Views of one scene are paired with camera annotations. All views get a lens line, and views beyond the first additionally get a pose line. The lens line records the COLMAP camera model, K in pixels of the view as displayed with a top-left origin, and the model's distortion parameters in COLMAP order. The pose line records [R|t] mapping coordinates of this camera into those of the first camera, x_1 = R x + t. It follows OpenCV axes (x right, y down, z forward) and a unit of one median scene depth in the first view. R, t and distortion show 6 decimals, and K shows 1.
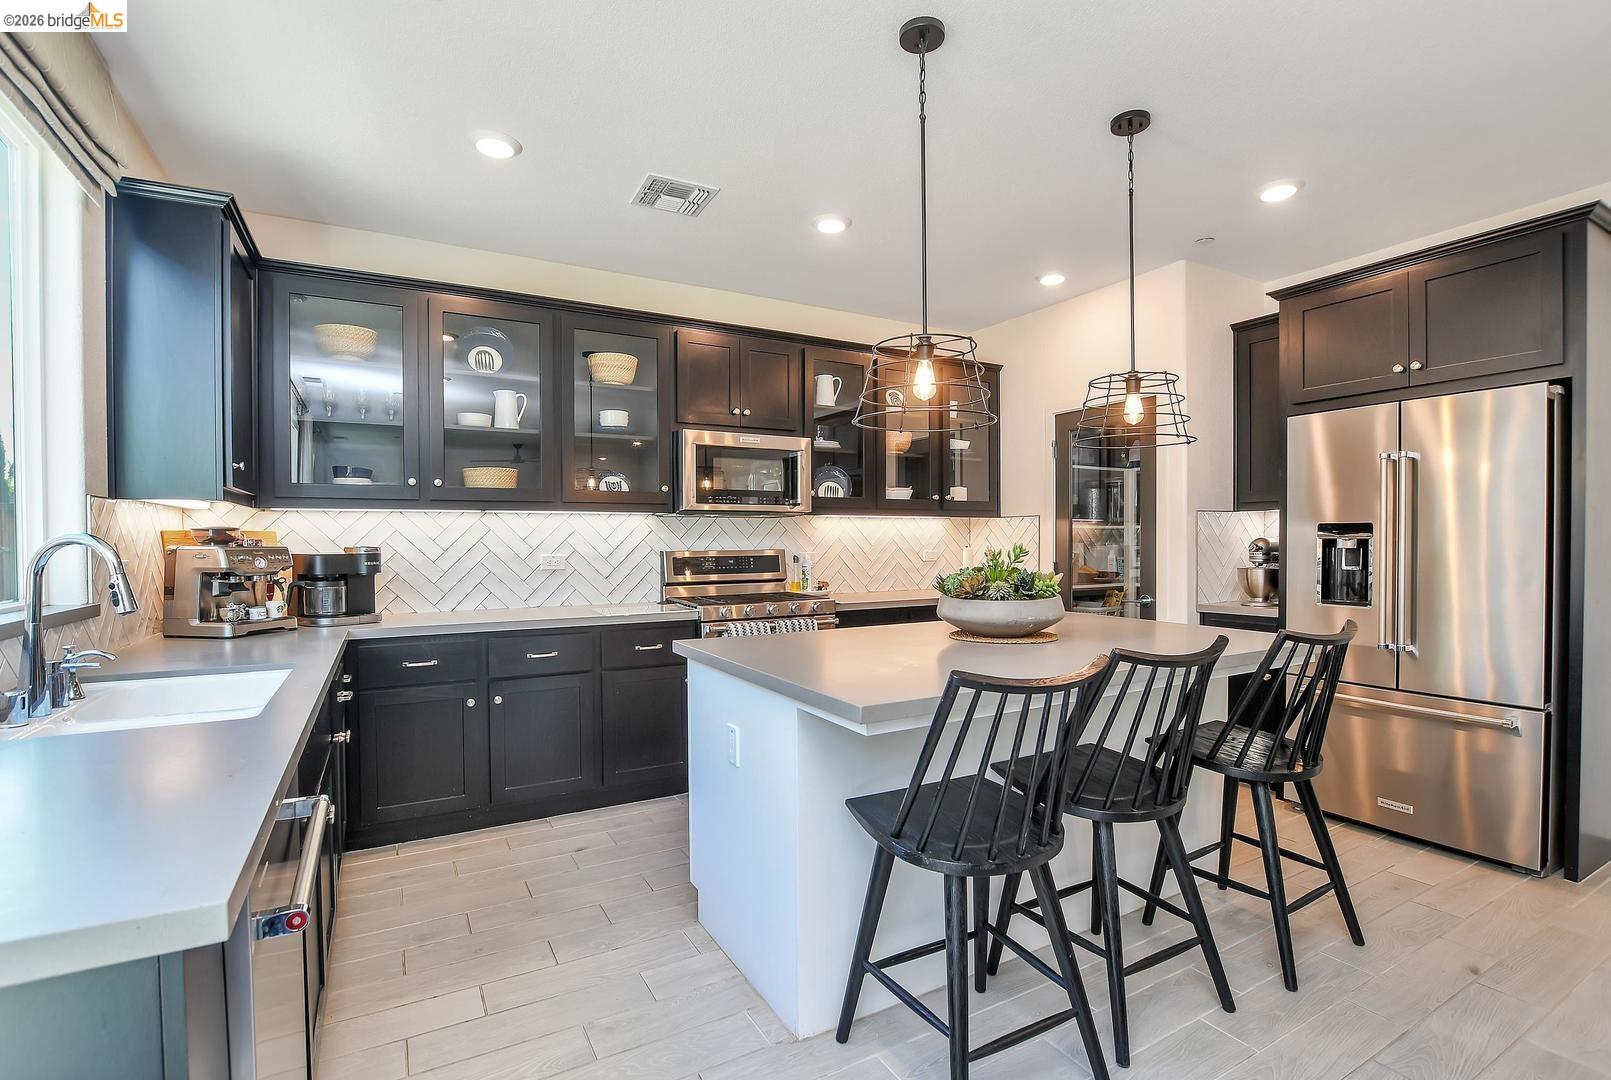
lens RADIAL K [[723.4, 0, 806.6], [0, 723.4, 547.3], [0, 0, 1]] dist [-0.029400, 0.000238]
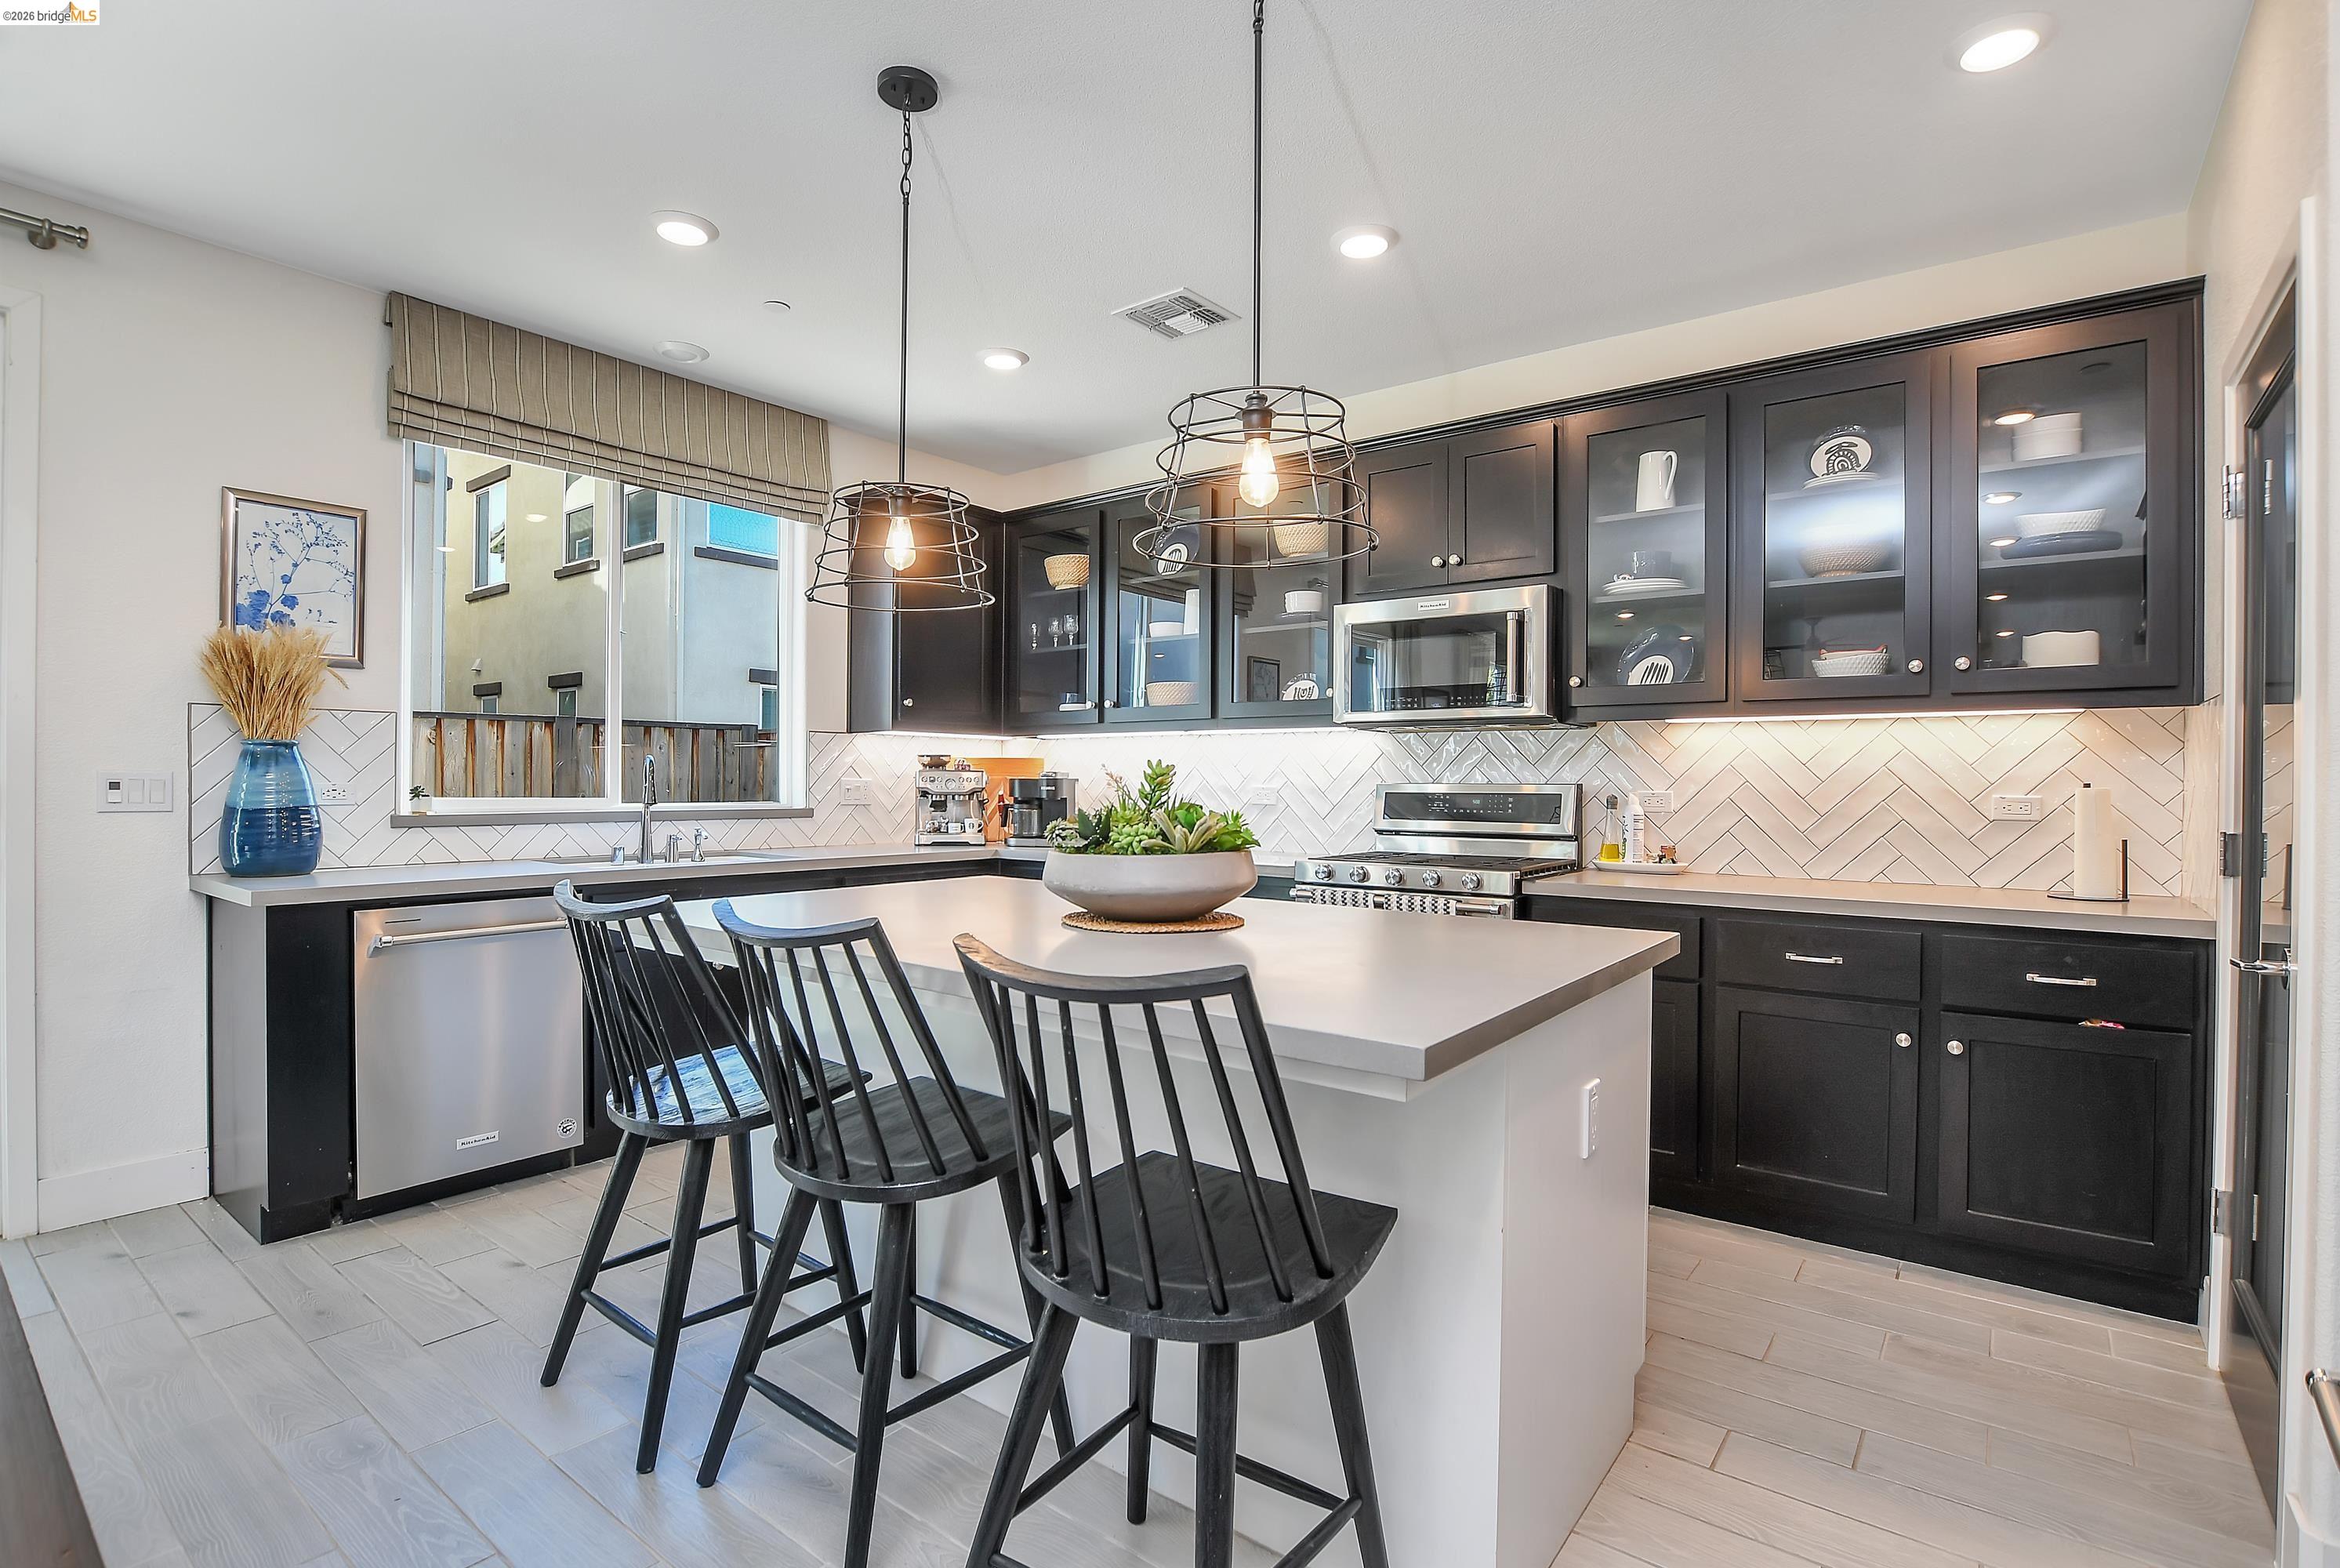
lens RADIAL K [[1093.1, 0, 1170.0], [0, 1093.1, 784.0], [0, 0, 1]] dist [-0.000923, 0.000030]
pose [[0.320178, 0.017015, -0.947205, 0.678174], [-0.008977, 0.999848, 0.014926, -0.006514], [0.947315, 0.003724, 0.320282, 0.461182]]
